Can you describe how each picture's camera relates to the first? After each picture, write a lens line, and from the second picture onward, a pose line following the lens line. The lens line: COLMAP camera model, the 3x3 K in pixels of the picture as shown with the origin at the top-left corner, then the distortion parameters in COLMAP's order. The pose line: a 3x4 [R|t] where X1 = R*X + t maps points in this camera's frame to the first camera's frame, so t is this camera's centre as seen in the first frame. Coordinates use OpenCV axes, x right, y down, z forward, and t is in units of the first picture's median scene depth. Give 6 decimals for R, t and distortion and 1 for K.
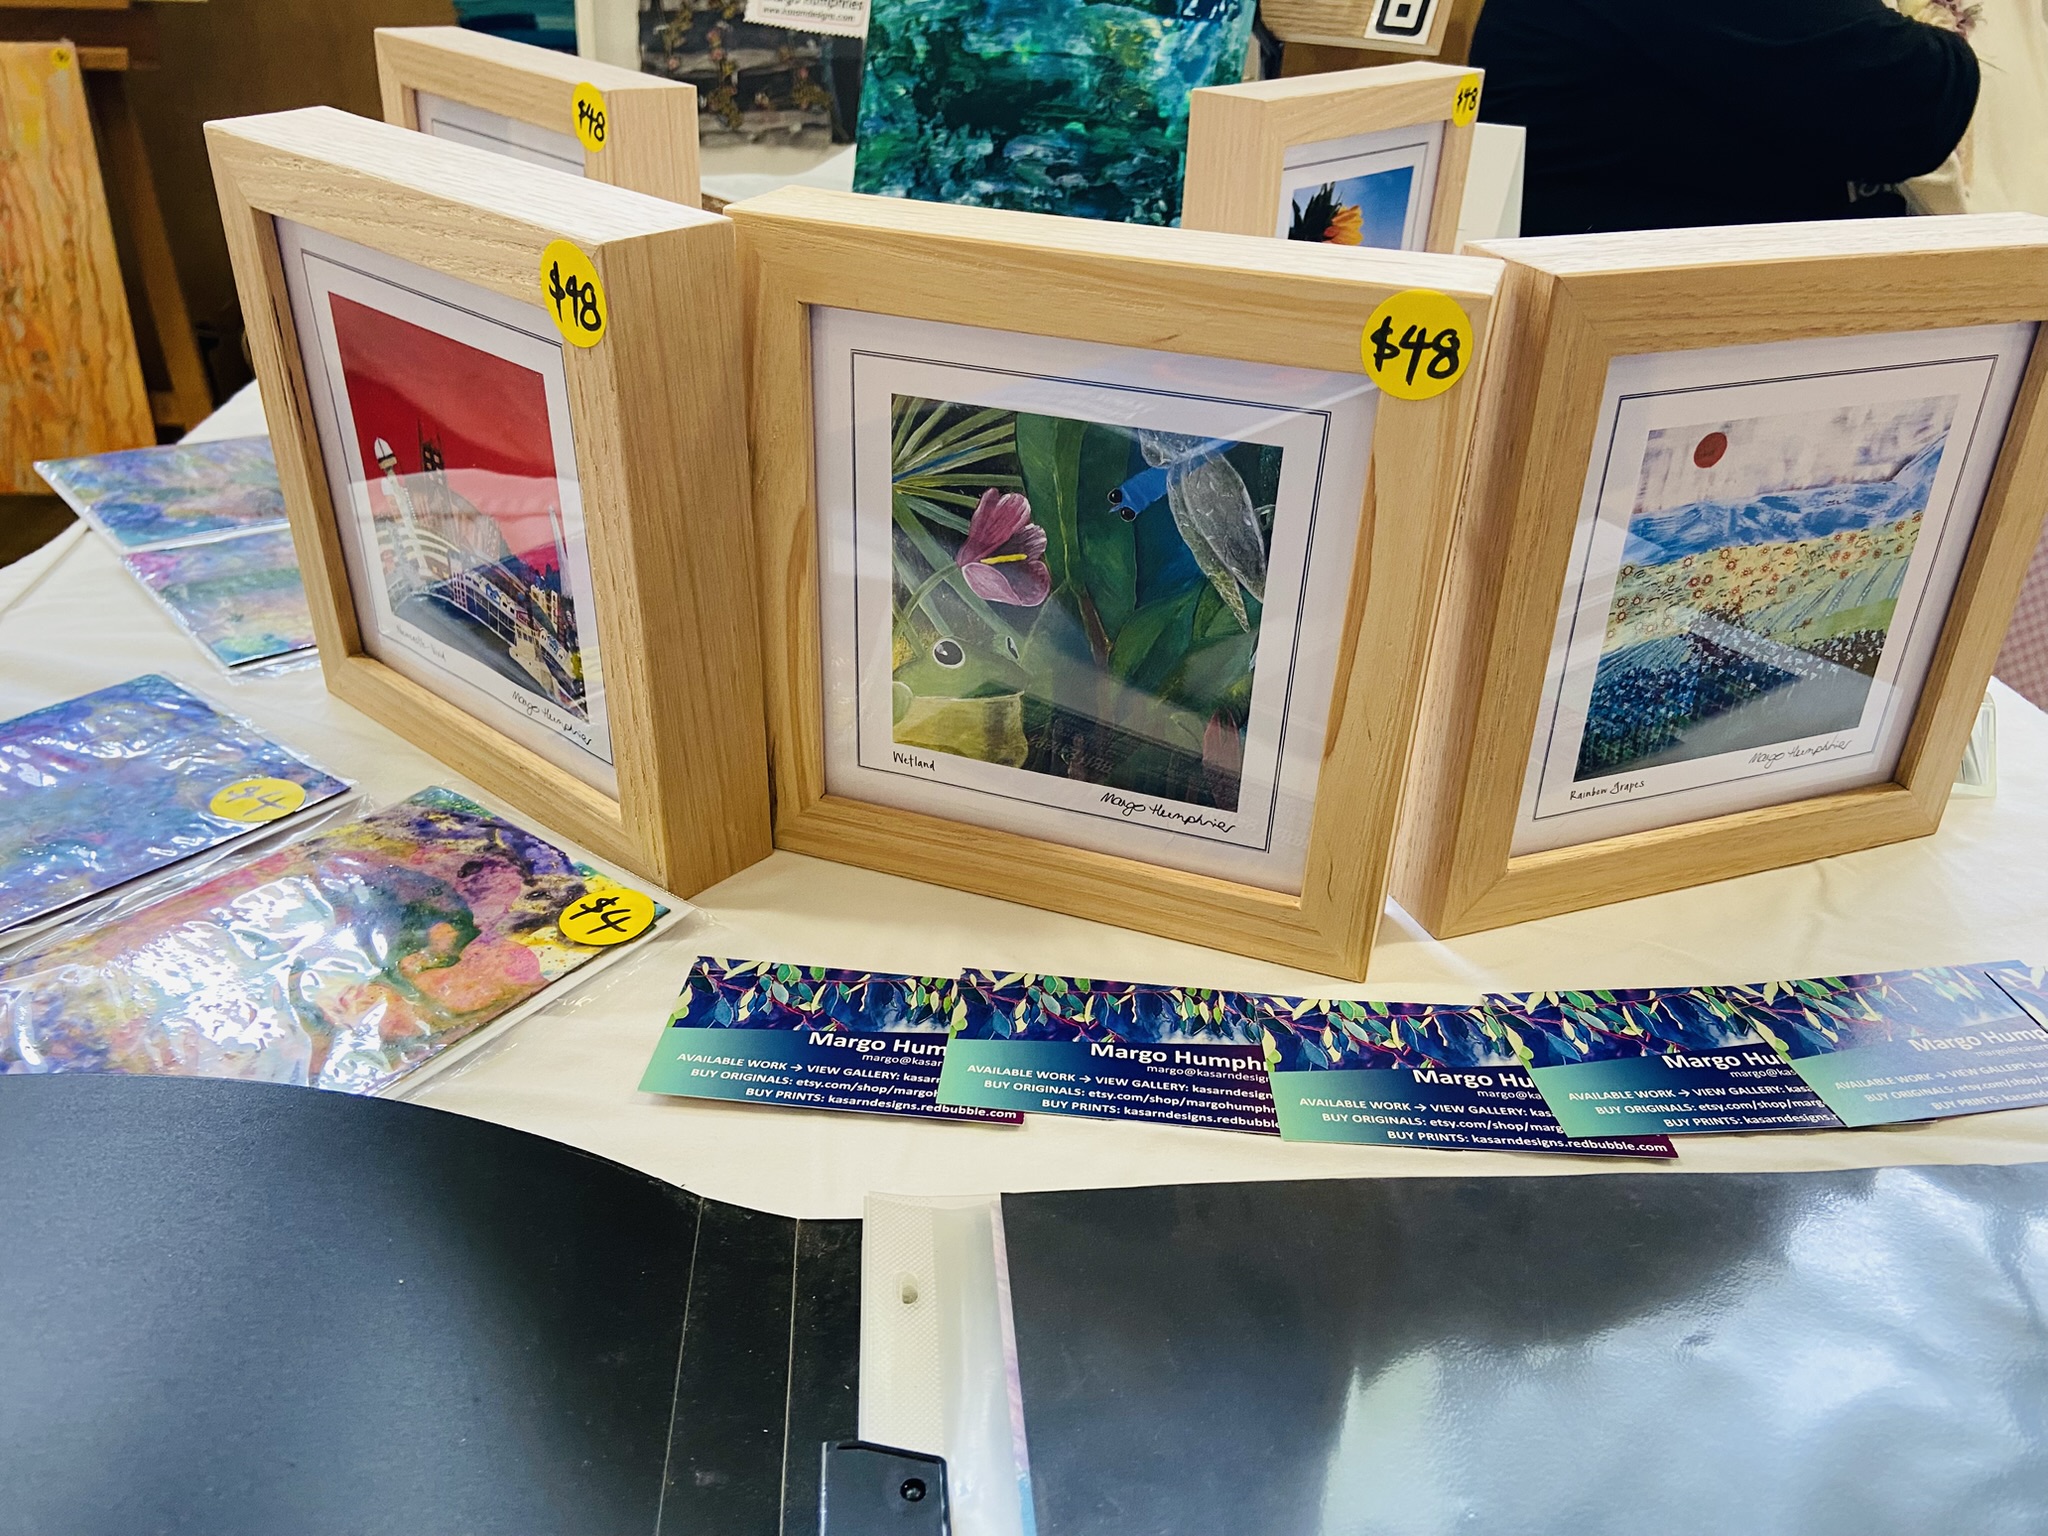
lens RADIAL K [[1550.1, 0, 1029.1], [0, 1550.1, 752.5], [0, 0, 1]] dist [0.119307, -0.152859]
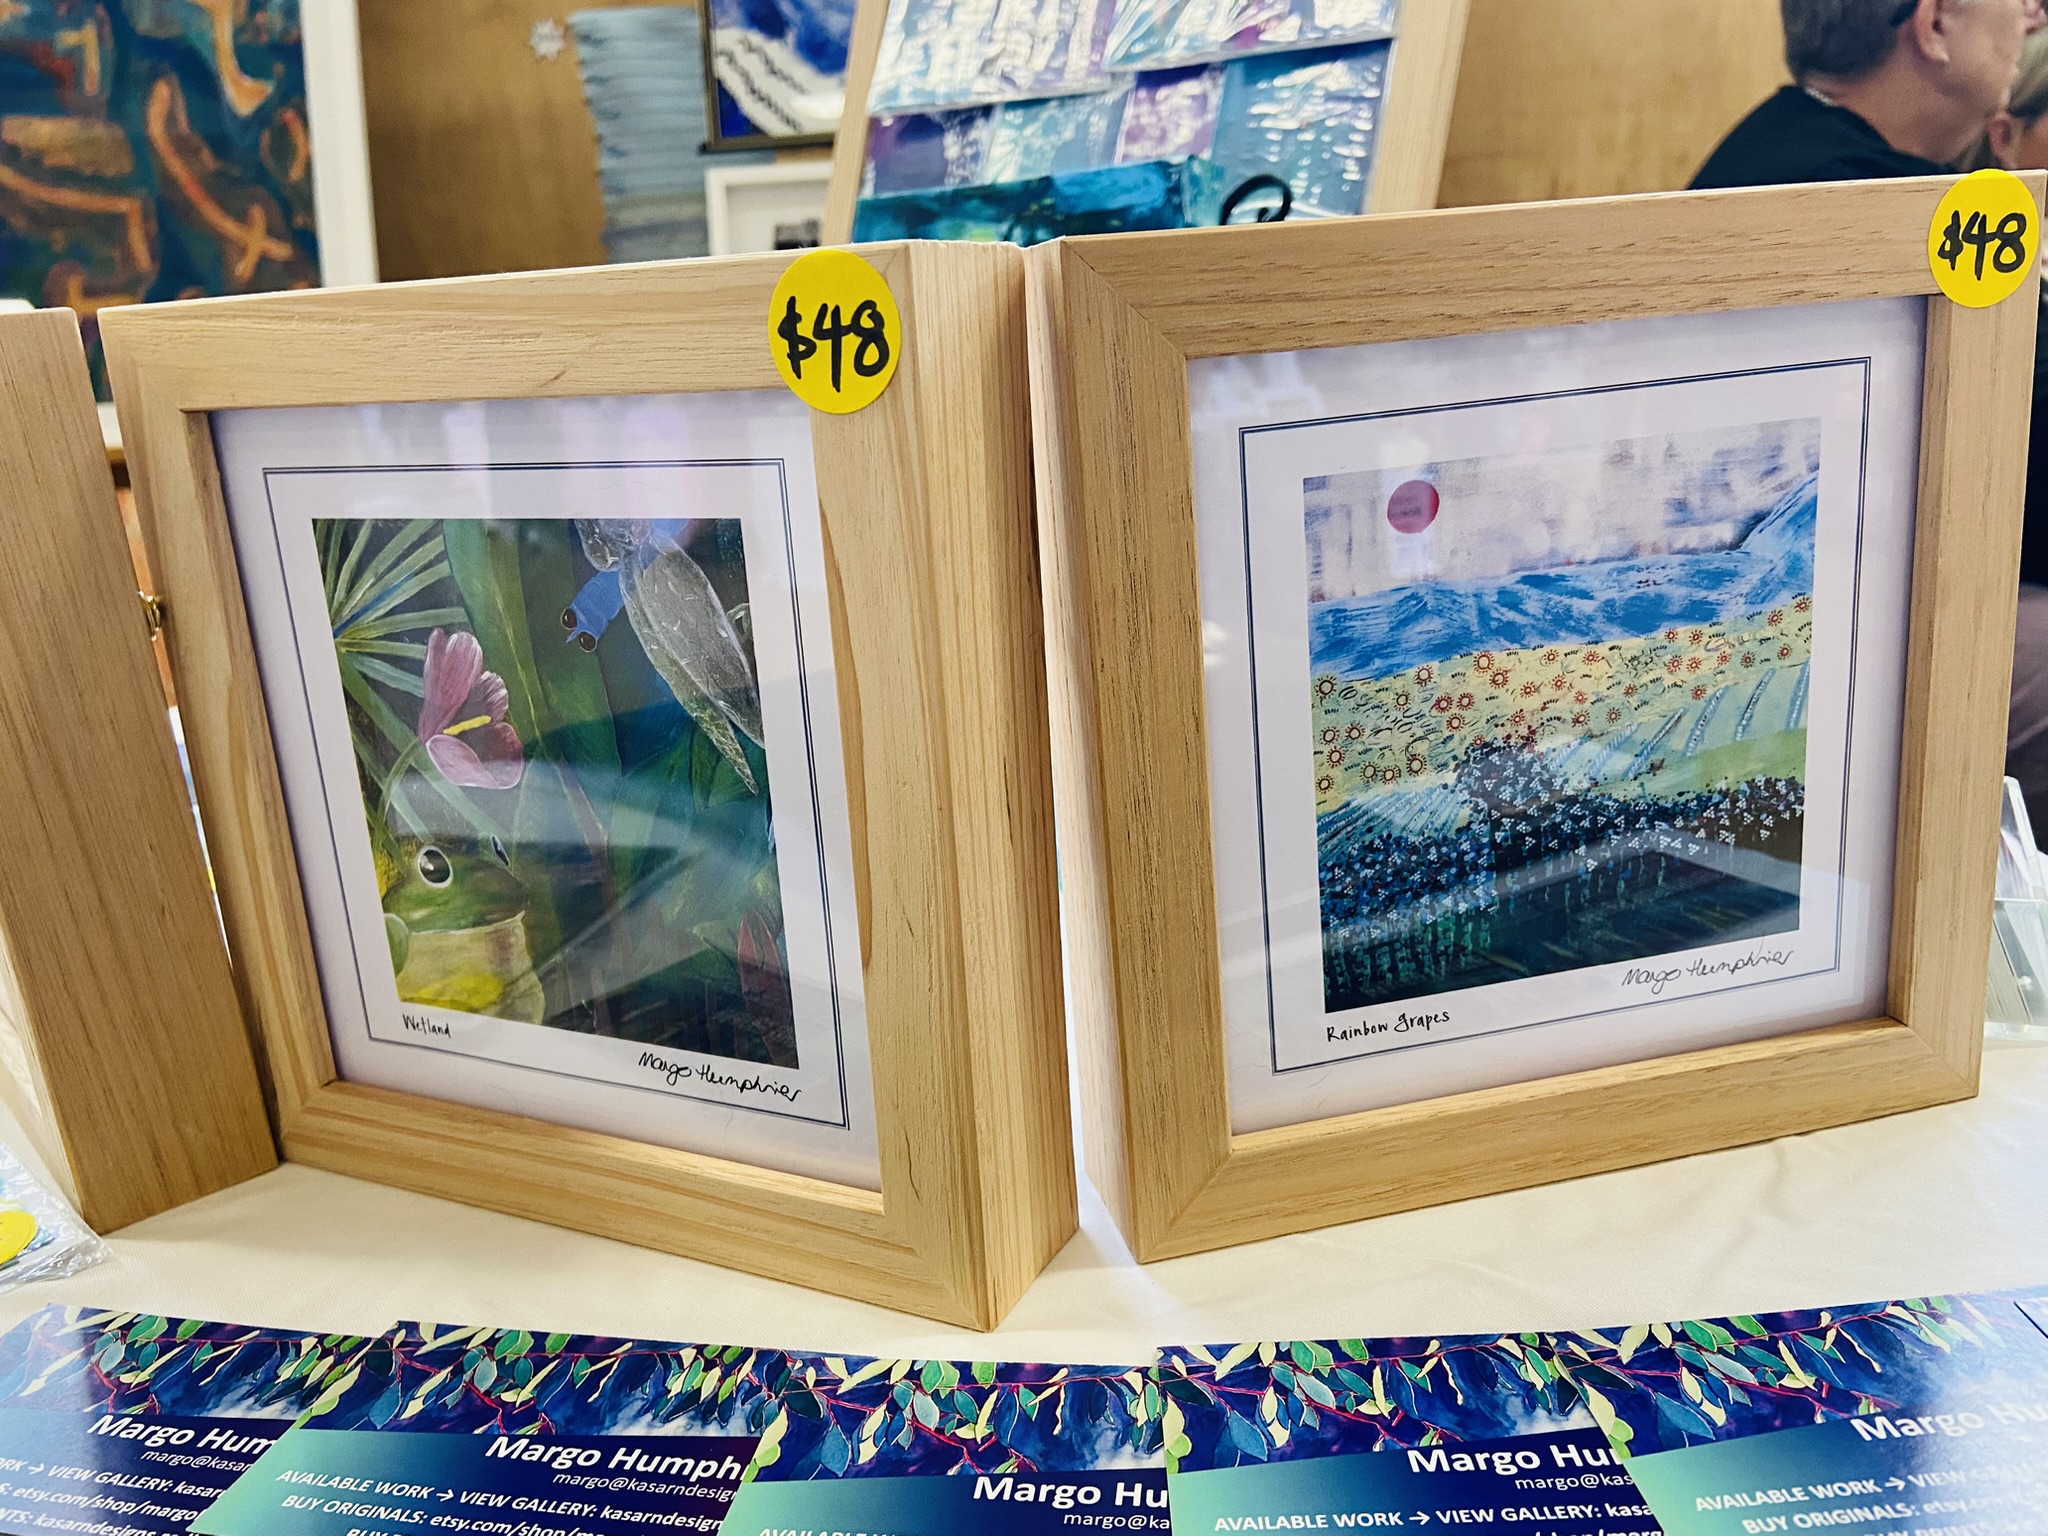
lens RADIAL K [[1550.1, 0, 1038.8], [0, 1550.1, 762.3], [0, 0, 1]] dist [0.119307, -0.152859]
pose [[0.987149, -0.063705, -0.146554, 0.334423], [0.027686, 0.971414, -0.235770, 0.069722], [0.157384, 0.228683, 0.960695, 0.312745]]
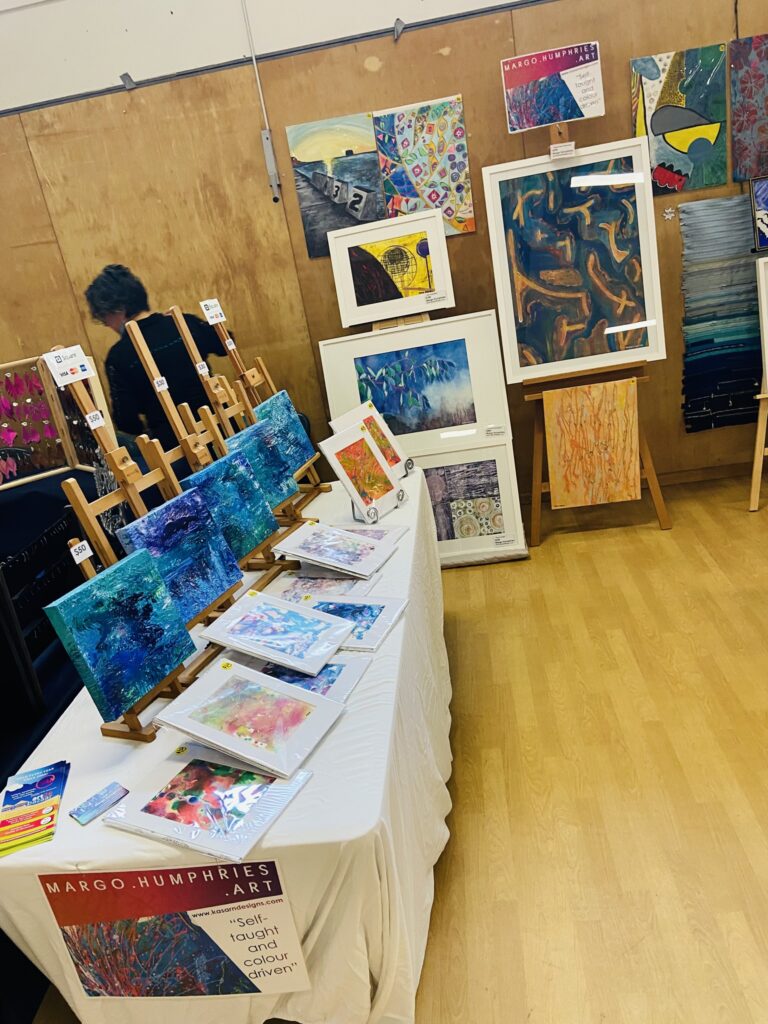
lens RADIAL K [[775.0, 0, 381.4], [0, 775.0, 513.9], [0, 0, 1]] dist [0.119307, -0.152859]
pose [[0.963835, -0.132588, -0.231175, -3.602840], [0.103420, 0.985560, -0.134072, 0.185560], [0.245613, 0.105315, 0.963630, -3.844409]]
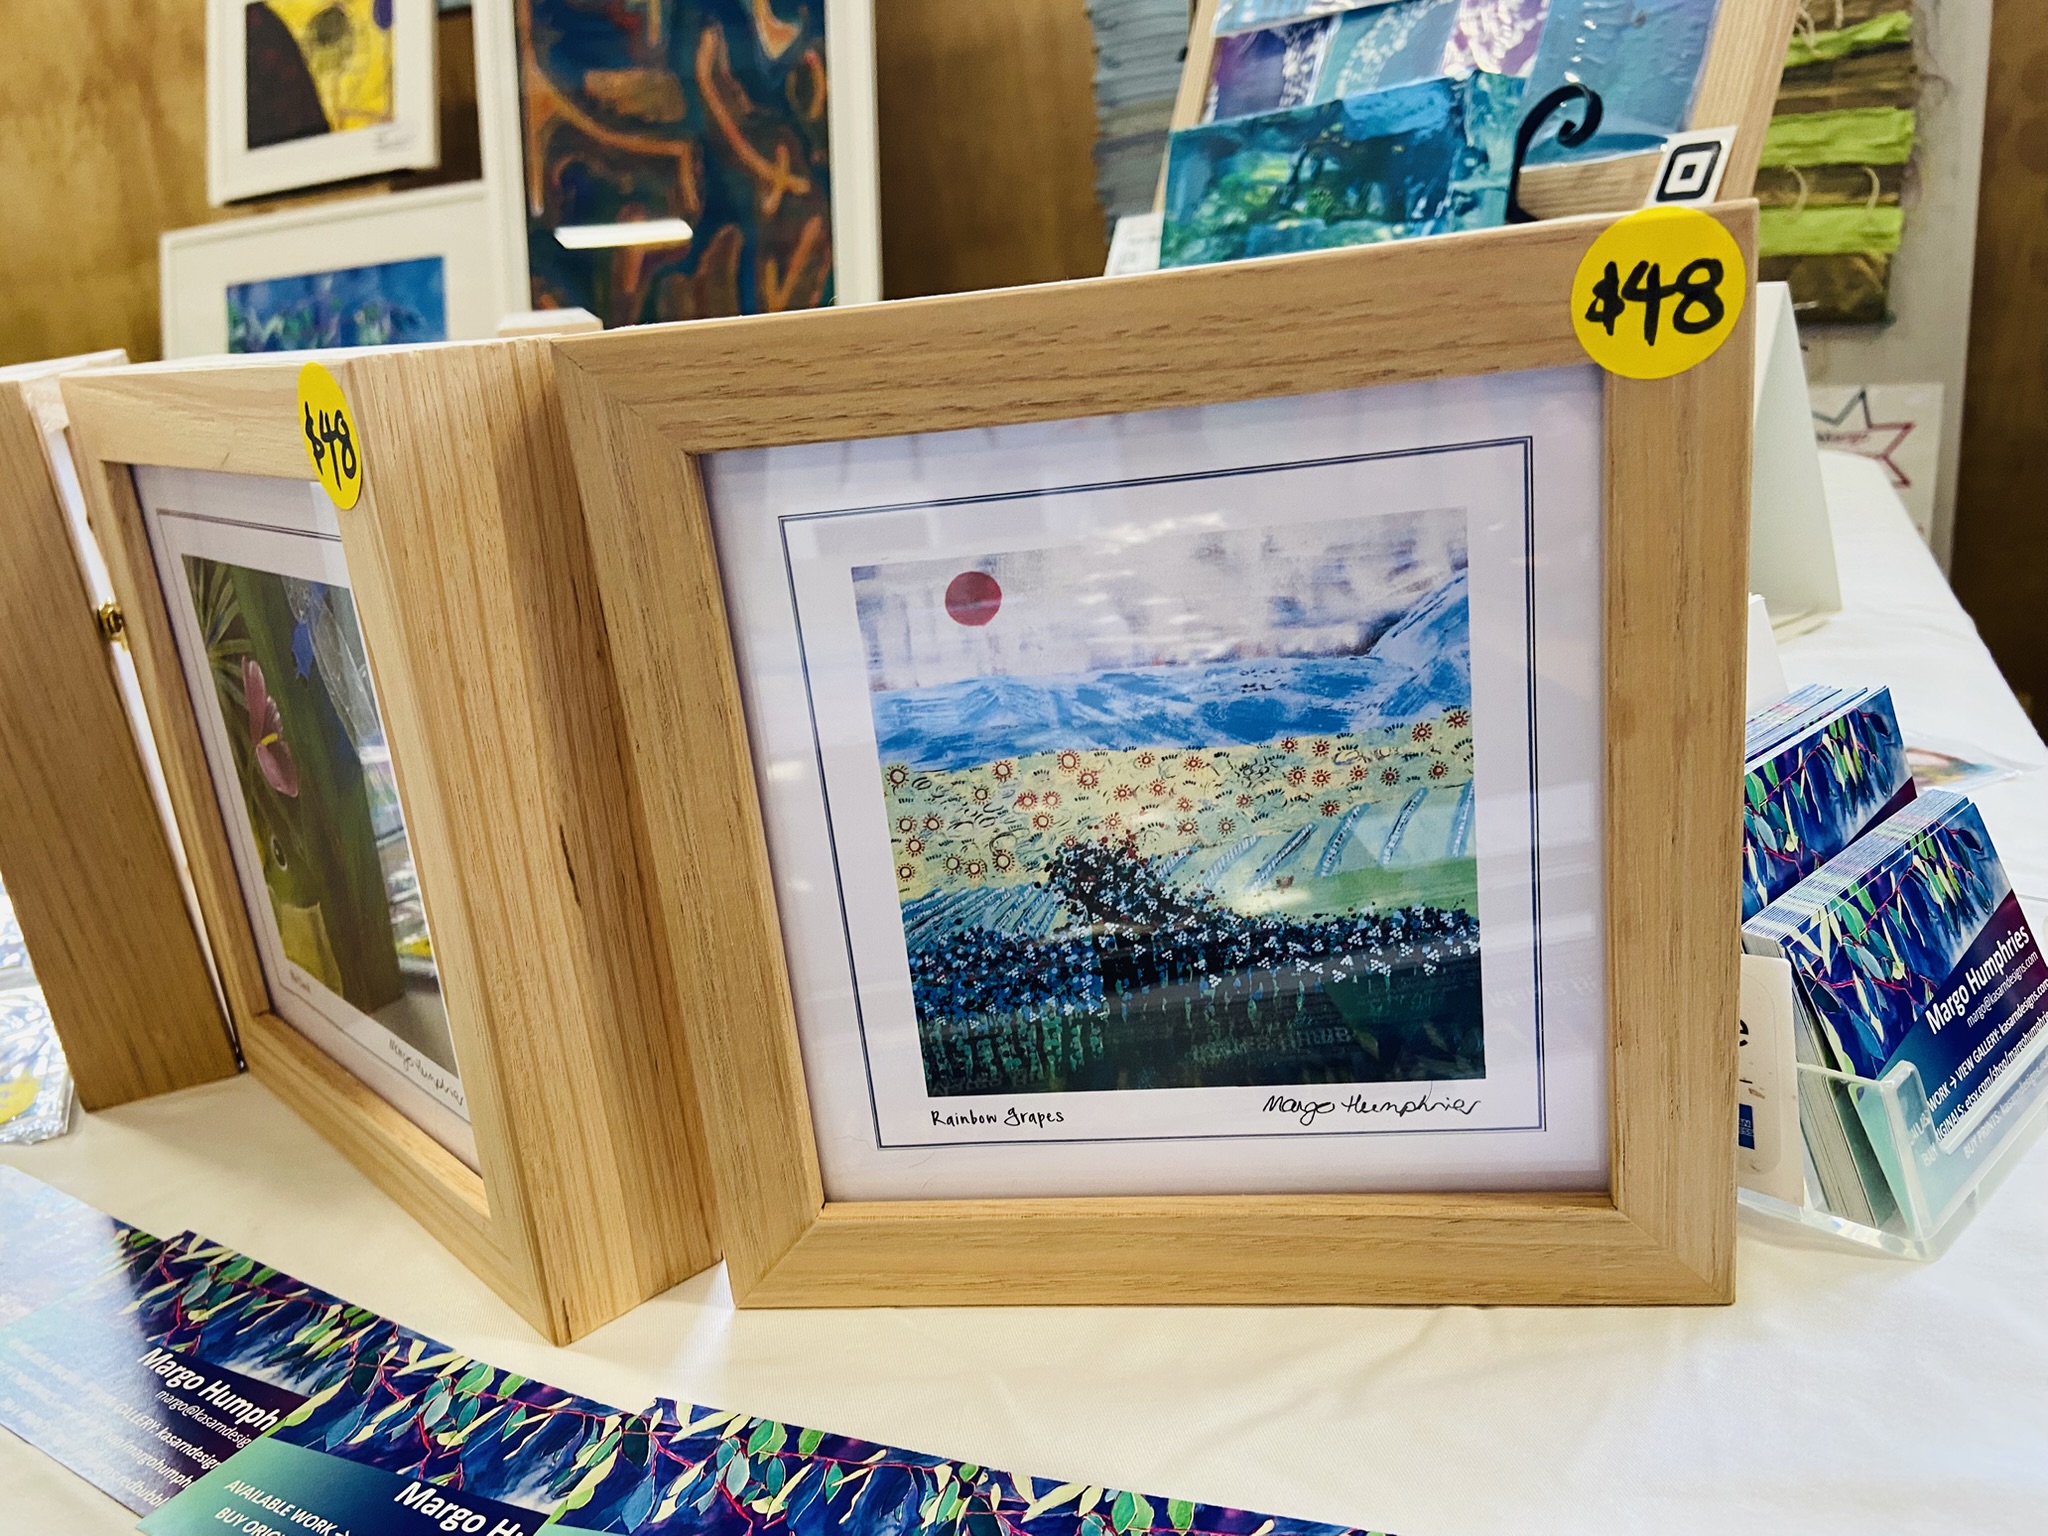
lens RADIAL K [[1550.1, 0, 1013.7], [0, 1550.1, 772.4], [0, 0, 1]] dist [0.119307, -0.152859]
pose [[0.872248, 0.027339, -0.488298, 0.708189], [-0.114613, 0.982059, -0.149749, -0.022210], [0.475444, 0.186584, 0.859733, 0.425671]]
